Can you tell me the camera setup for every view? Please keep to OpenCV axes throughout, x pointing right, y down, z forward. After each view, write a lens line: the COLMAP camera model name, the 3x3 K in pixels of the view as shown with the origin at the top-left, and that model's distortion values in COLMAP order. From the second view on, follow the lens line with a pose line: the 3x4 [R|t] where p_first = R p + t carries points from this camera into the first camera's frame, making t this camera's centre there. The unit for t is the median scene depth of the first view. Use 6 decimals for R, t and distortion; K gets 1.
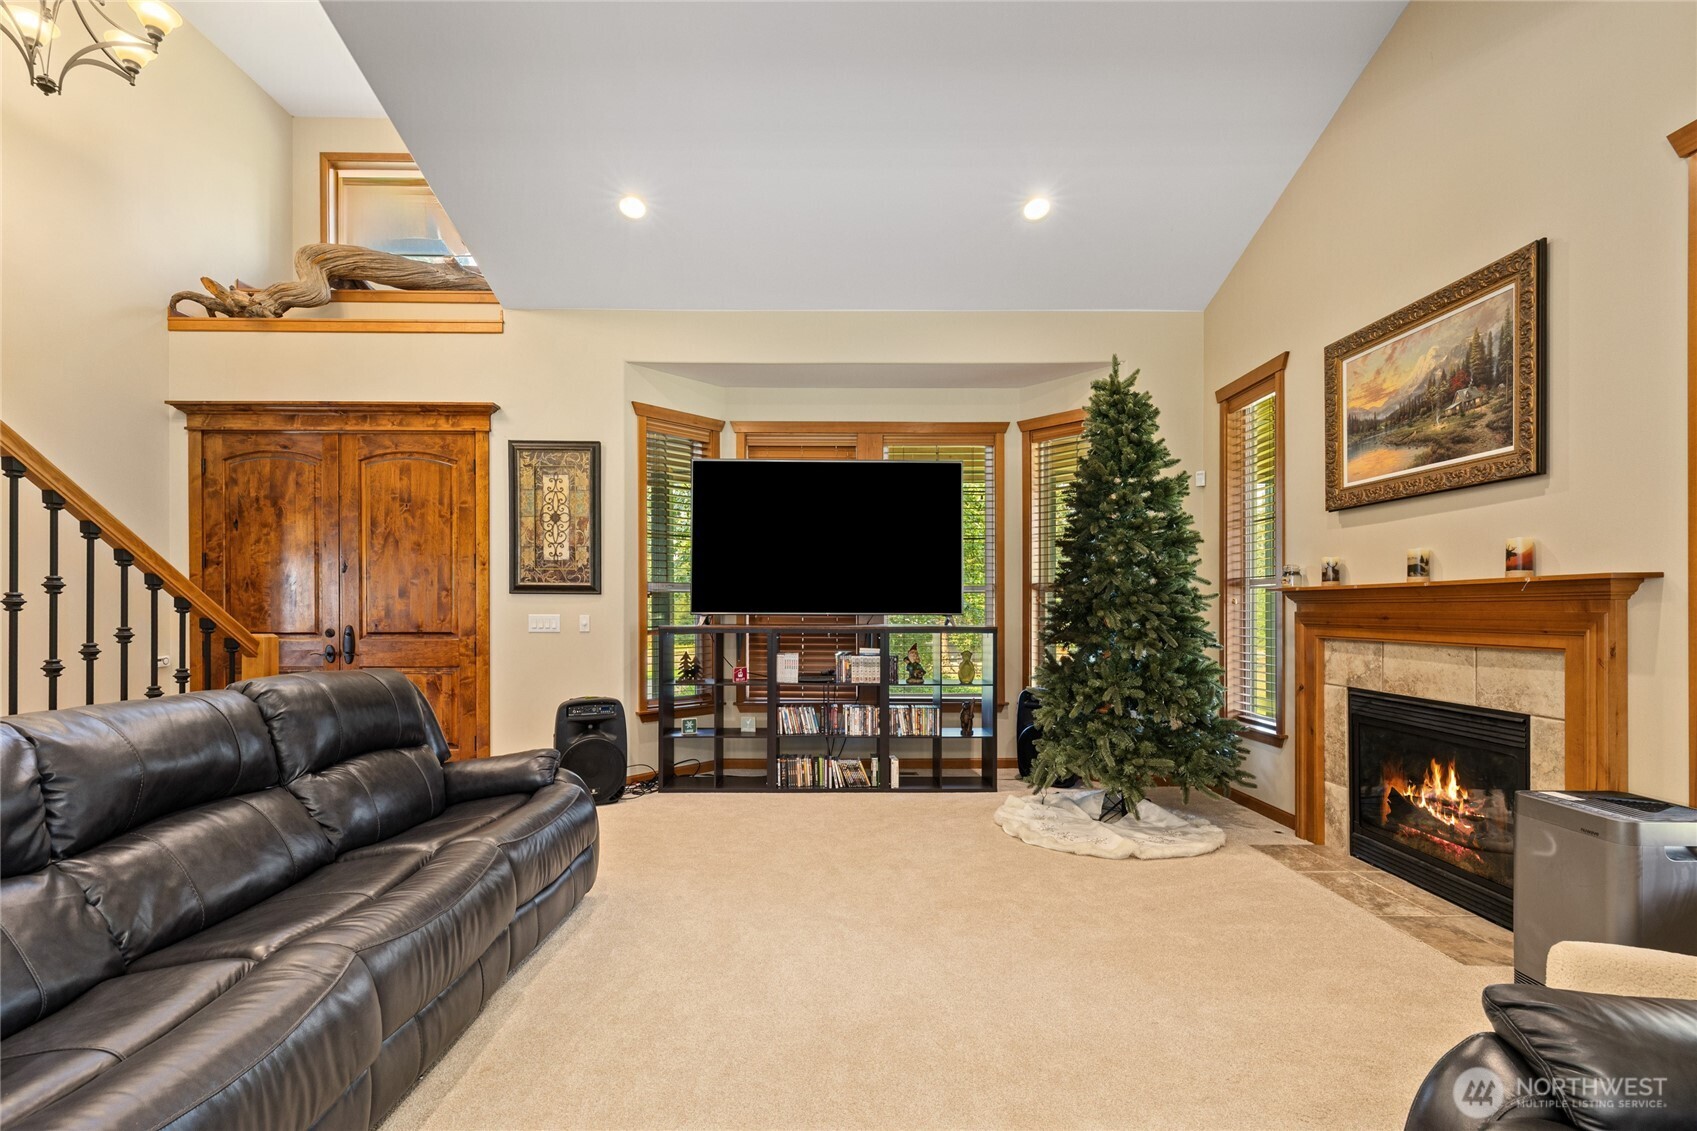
lens RADIAL K [[733.0, 0, 833.7], [0, 733.0, 607.6], [0, 0, 1]] dist [-0.000273, -0.000031]
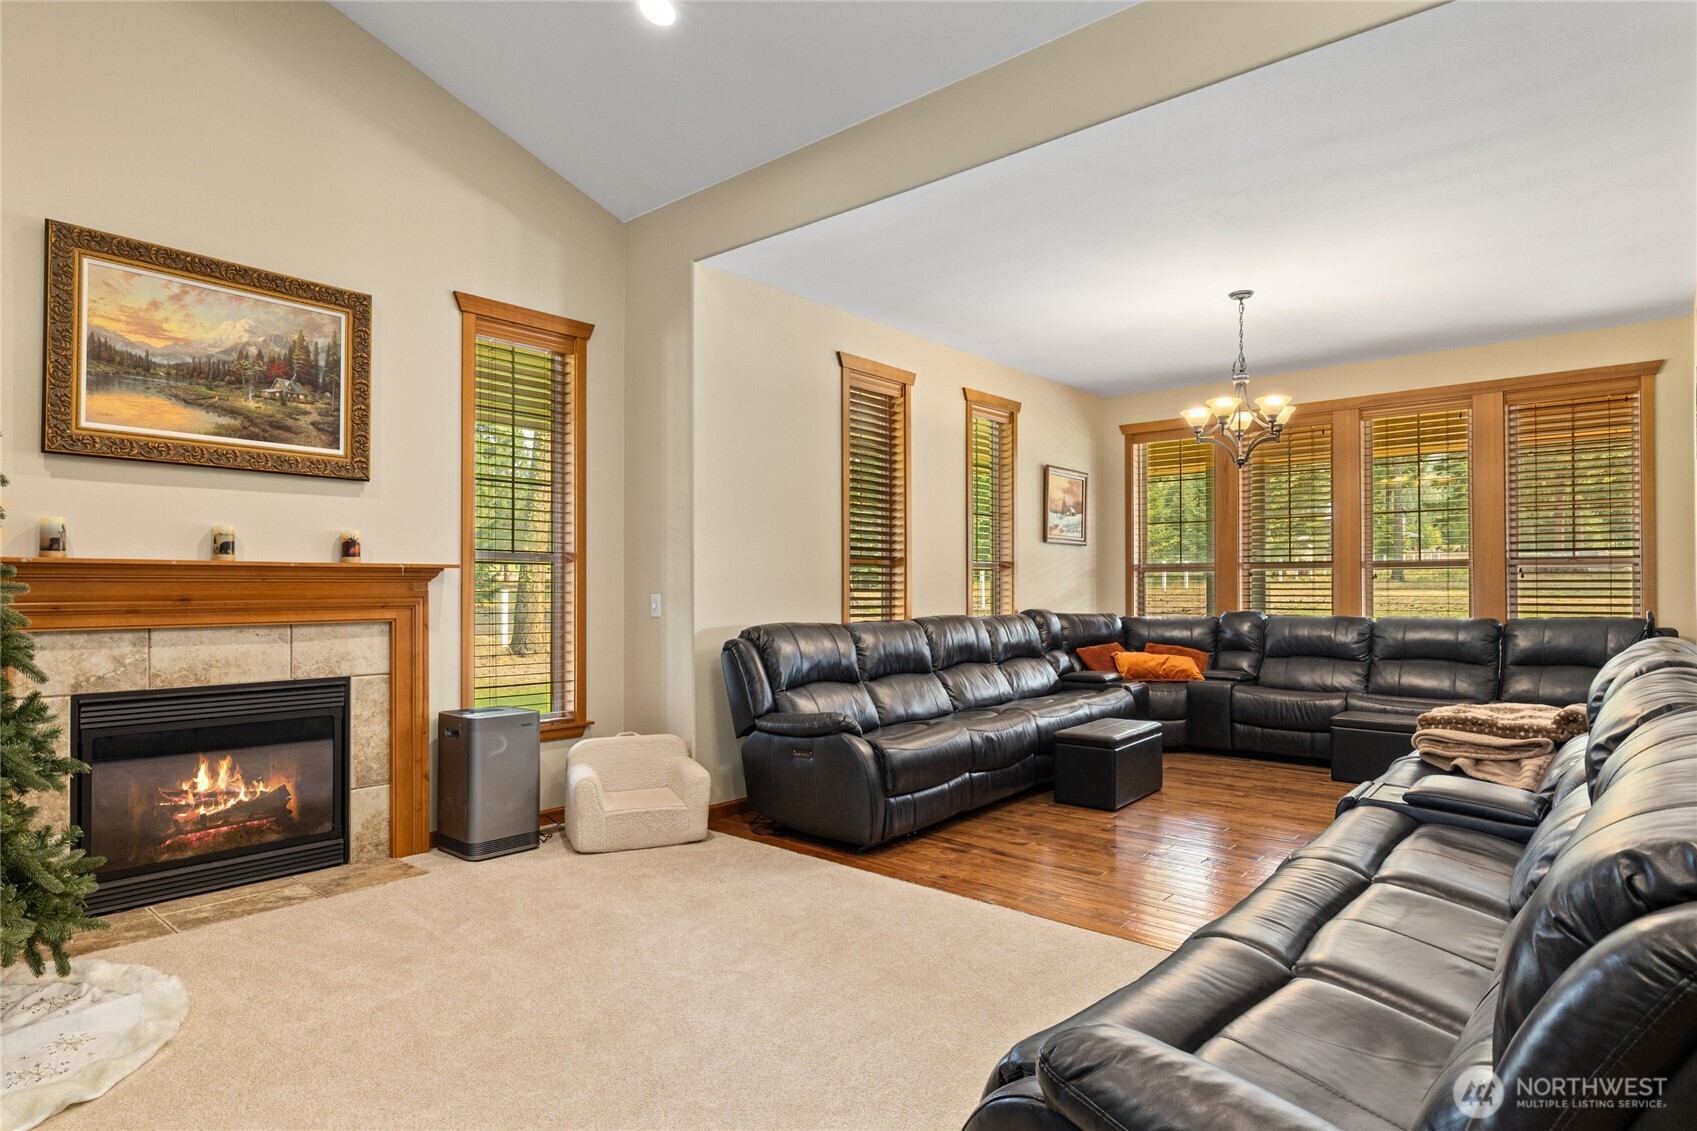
lens RADIAL K [[925.7, 0, 847.9], [0, 925.7, 574.0], [0, 0, 1]] dist [-0.008575, -0.000762]
pose [[-0.742942, 0.015146, 0.669185, -0.618217], [0.004773, 0.999838, -0.017330, 0.007035], [-0.669339, -0.009681, -0.742894, 1.434844]]
